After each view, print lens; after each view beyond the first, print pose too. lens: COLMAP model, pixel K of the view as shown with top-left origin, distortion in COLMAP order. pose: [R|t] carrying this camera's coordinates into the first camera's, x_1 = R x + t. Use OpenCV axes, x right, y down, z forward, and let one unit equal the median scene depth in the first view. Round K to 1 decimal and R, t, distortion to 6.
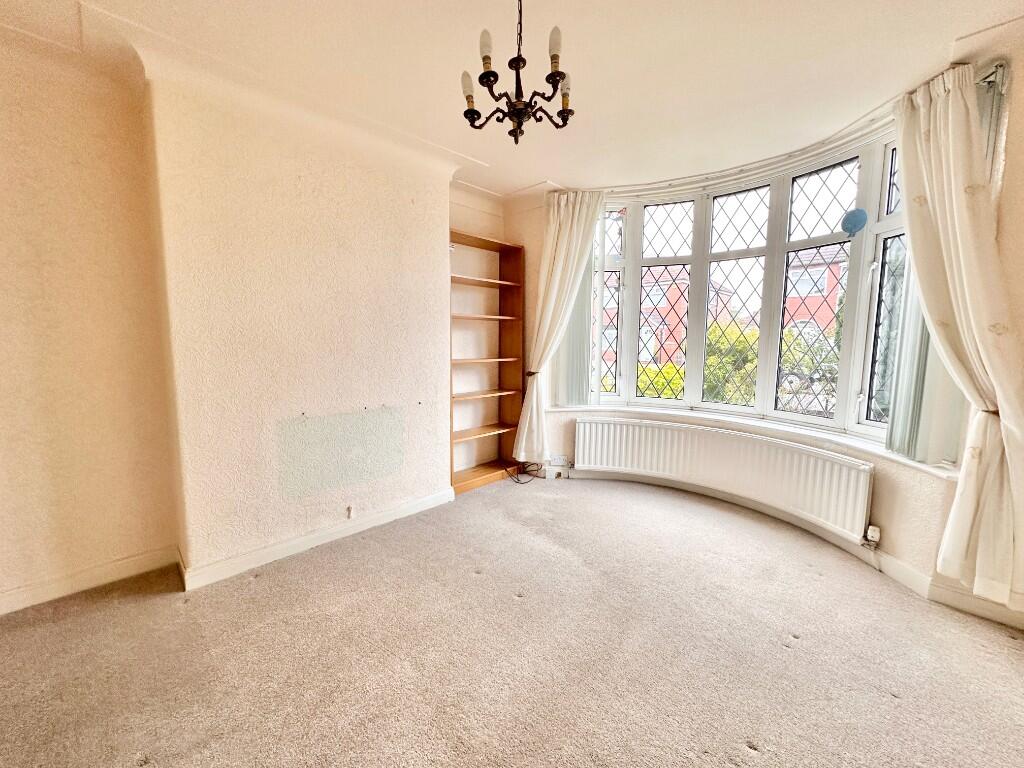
lens RADIAL K [[407.7, 0, 512.0], [0, 407.7, 384.0], [0, 0, 1]] dist [-0.000108, -0.000052]
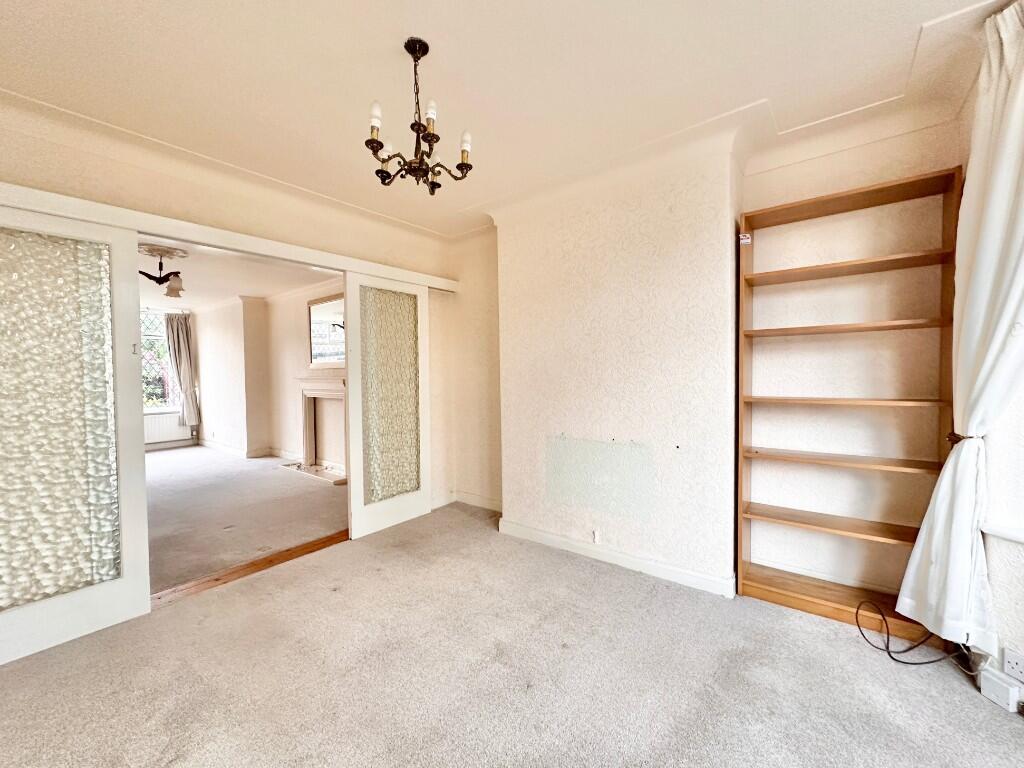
lens RADIAL K [[407.7, 0, 512.0], [0, 407.7, 384.0], [0, 0, 1]] dist [-0.000108, -0.000052]
pose [[0.128484, 0.017467, -0.991558, 0.568715], [-0.091514, 0.995788, 0.005683, -0.055953], [0.987480, 0.090011, 0.129541, 0.587265]]
